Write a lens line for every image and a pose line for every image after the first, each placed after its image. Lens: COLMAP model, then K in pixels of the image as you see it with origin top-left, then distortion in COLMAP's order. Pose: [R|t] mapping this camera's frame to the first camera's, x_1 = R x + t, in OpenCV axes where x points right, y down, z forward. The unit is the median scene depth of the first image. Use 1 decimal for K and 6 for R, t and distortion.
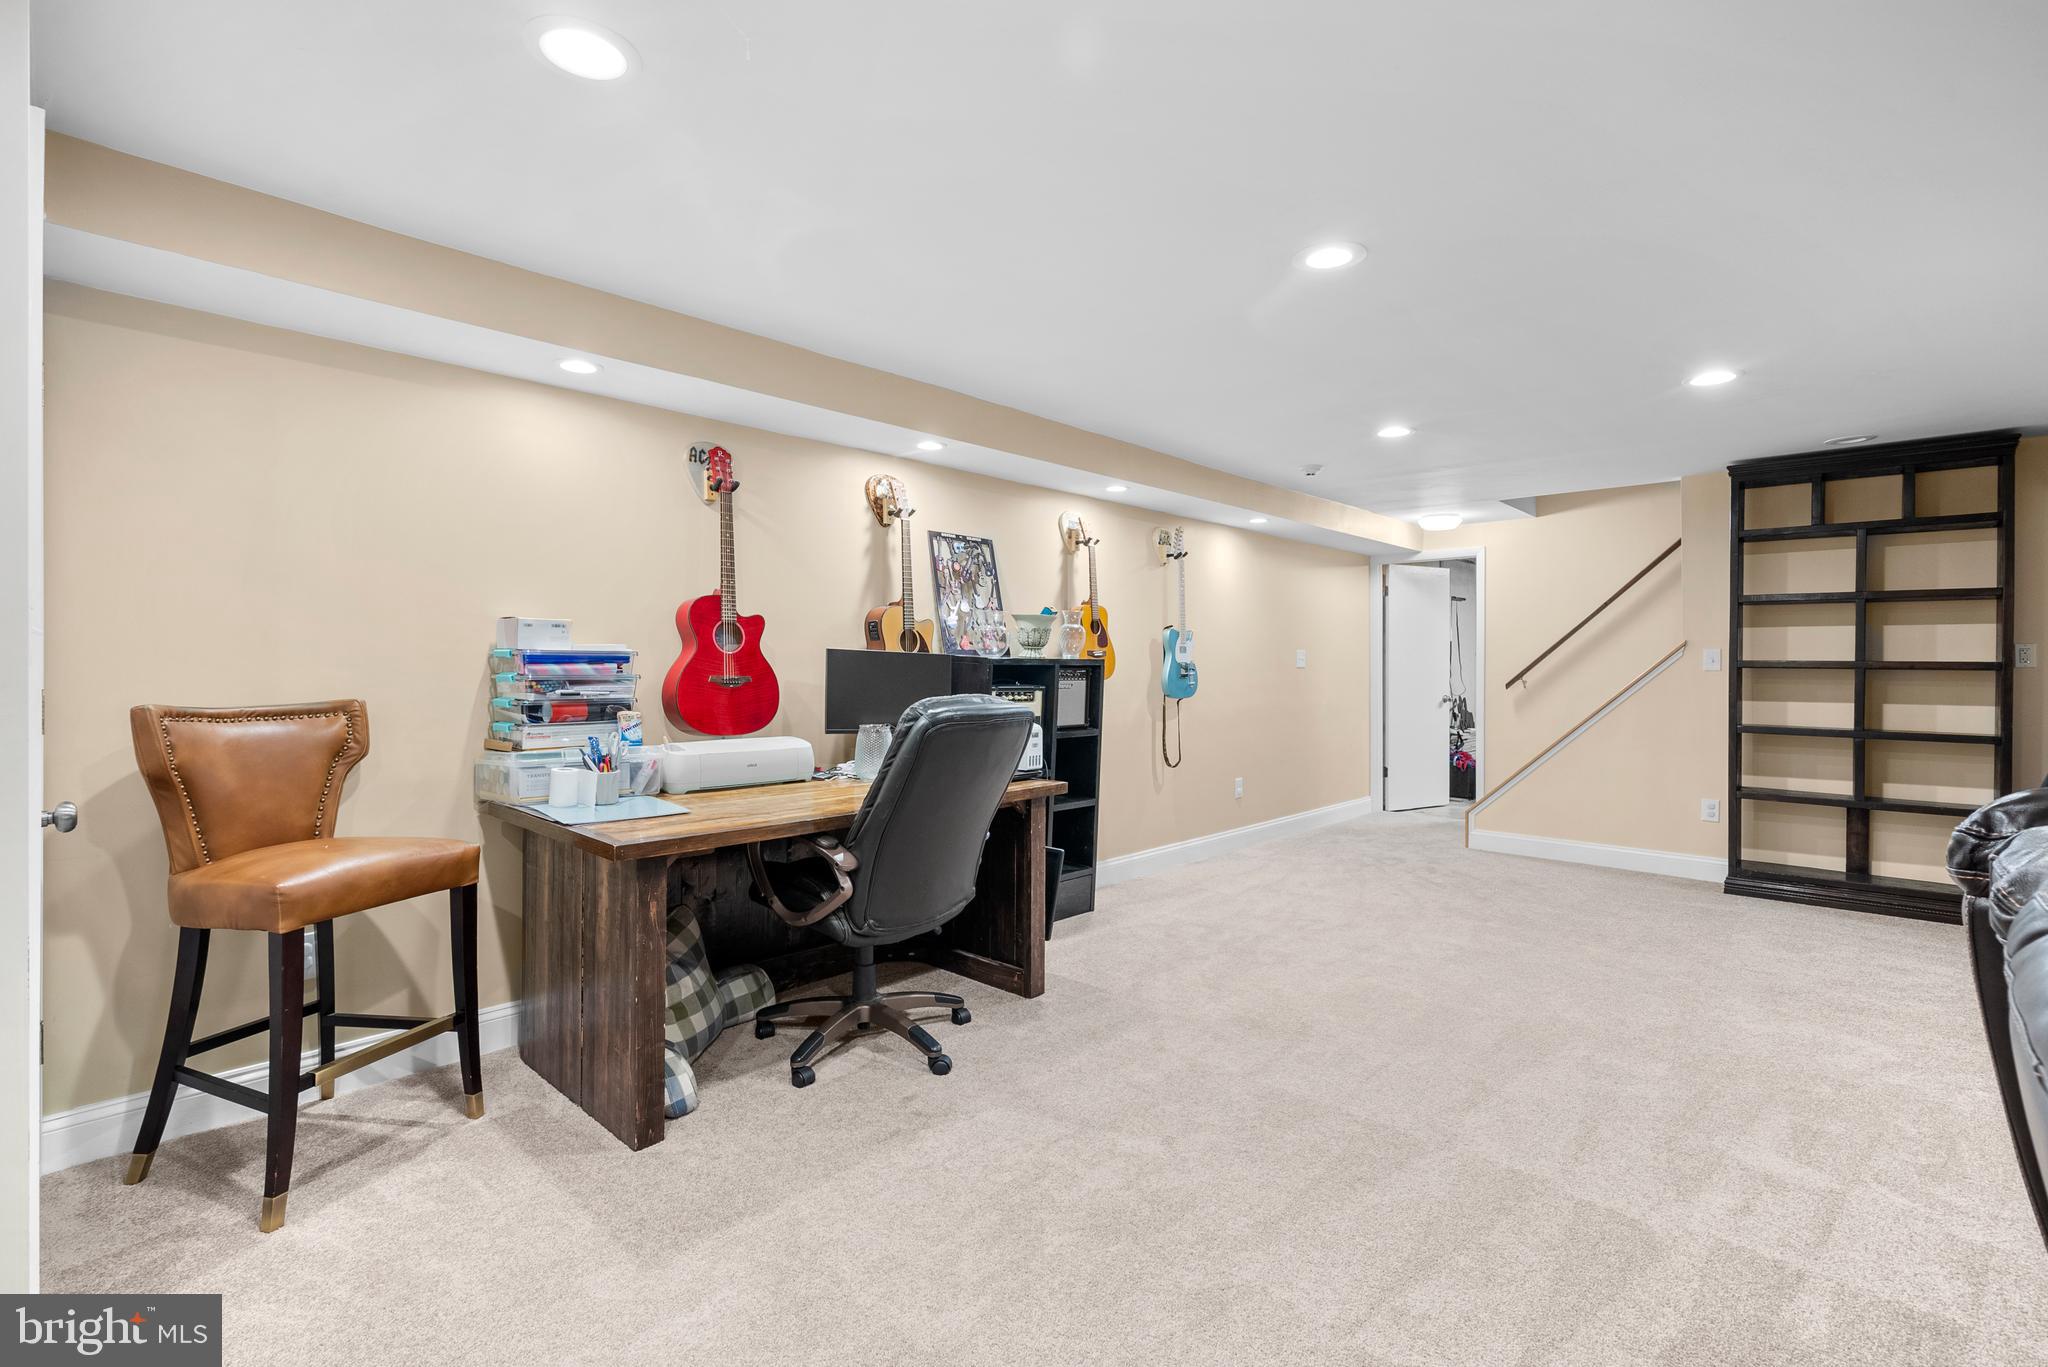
lens RADIAL K [[933.9, 0, 1014.5], [0, 933.9, 664.7], [0, 0, 1]] dist [-0.002414, 0.001257]
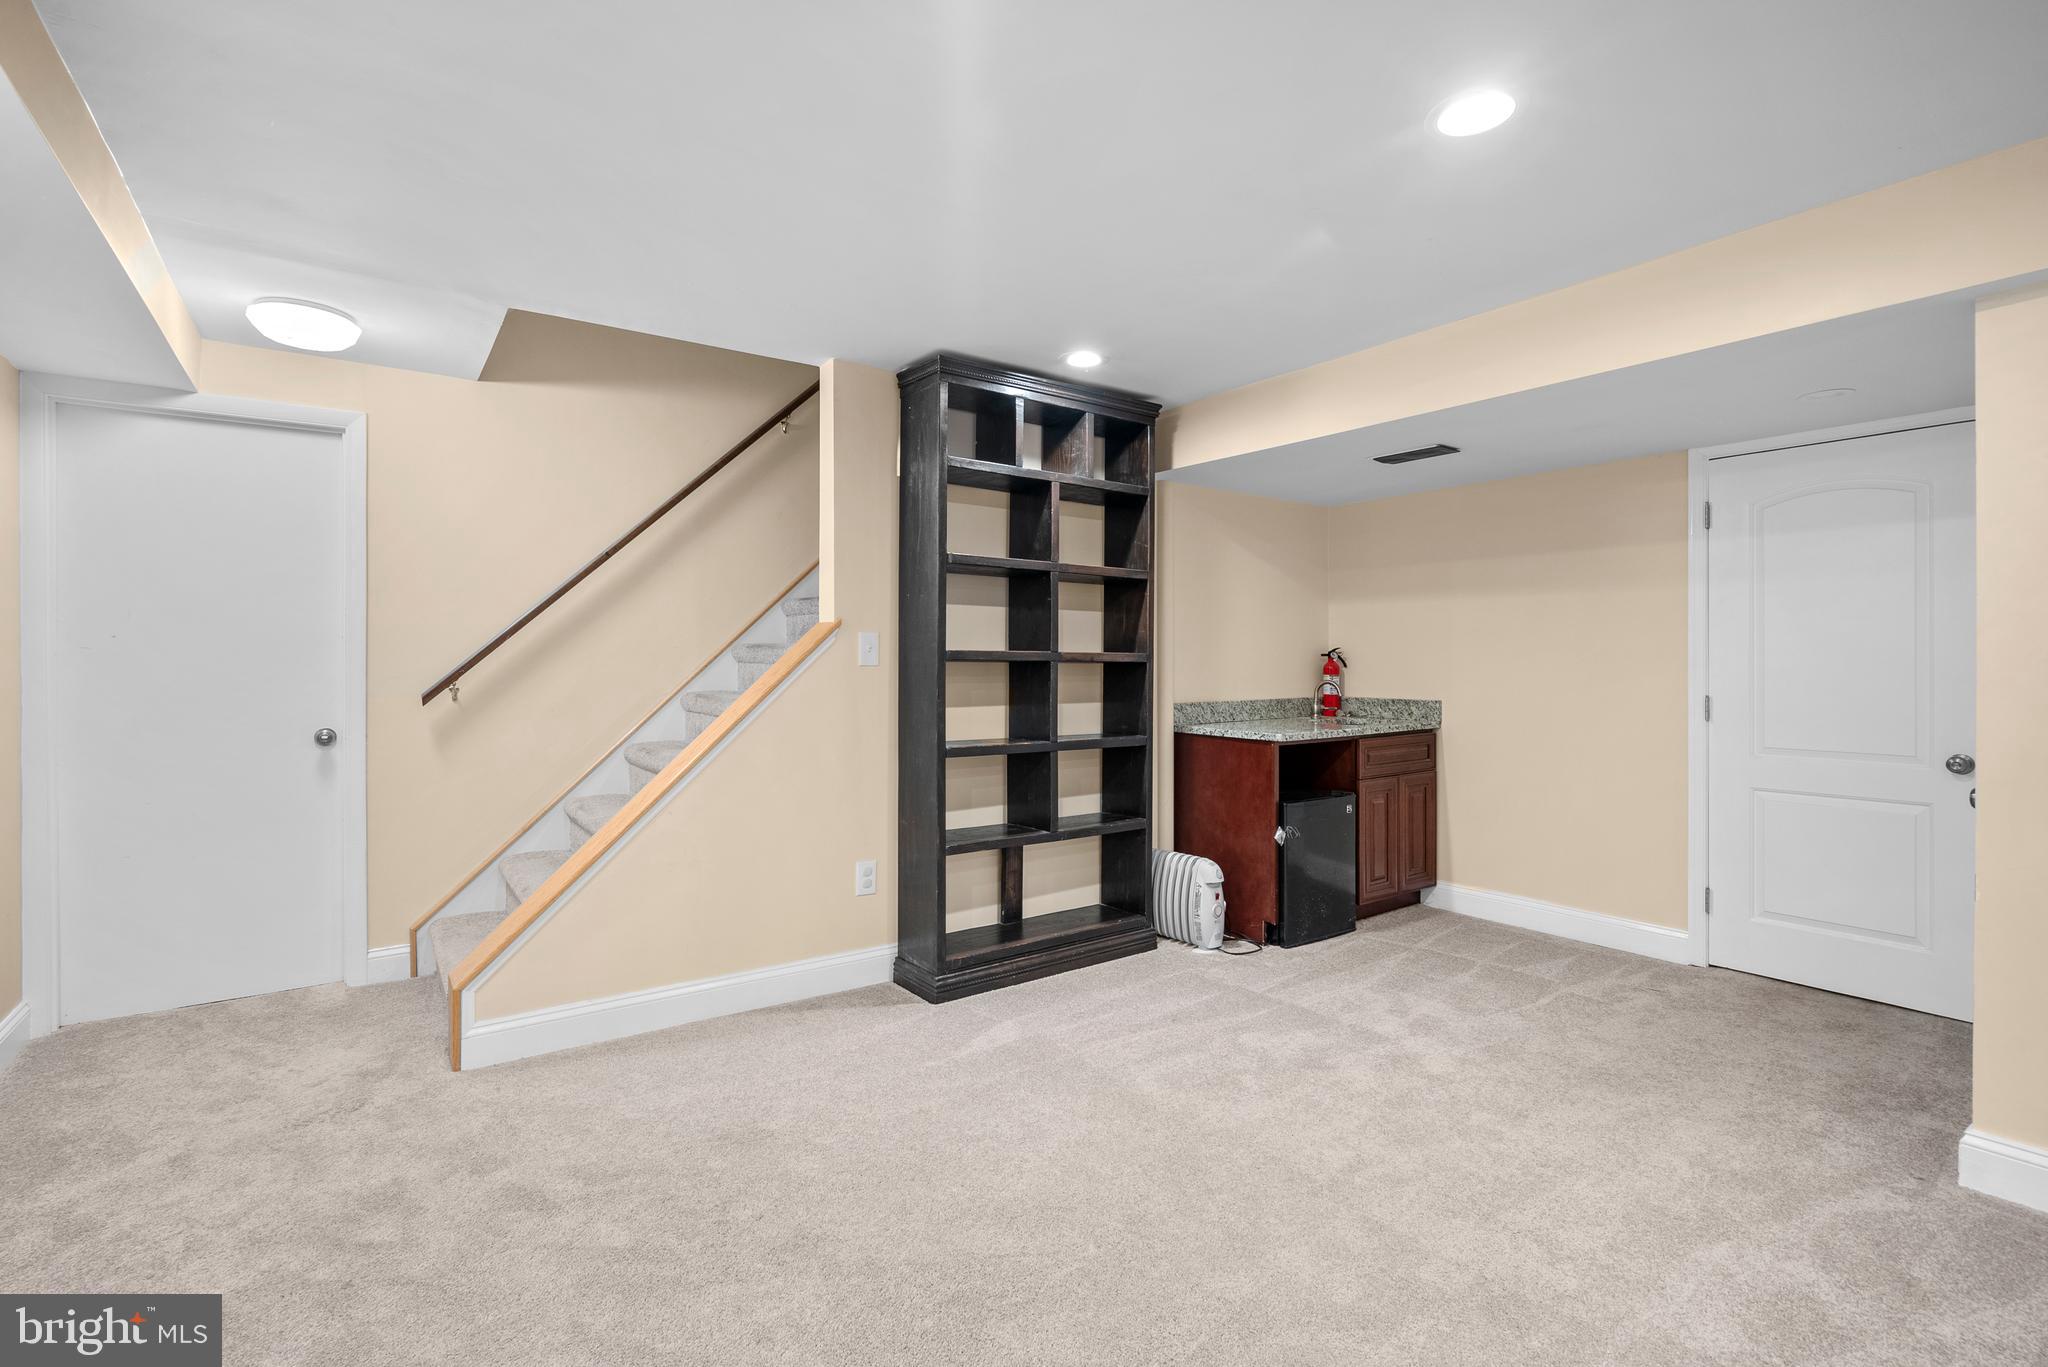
lens RADIAL K [[933.9, 0, 1019.4], [0, 933.9, 668.6], [0, 0, 1]] dist [-0.002414, 0.001257]
pose [[0.189986, -0.019445, 0.981594, 0.125720], [0.002485, 0.999810, 0.019325, -0.004544], [-0.981784, -0.001233, 0.189999, 0.791779]]
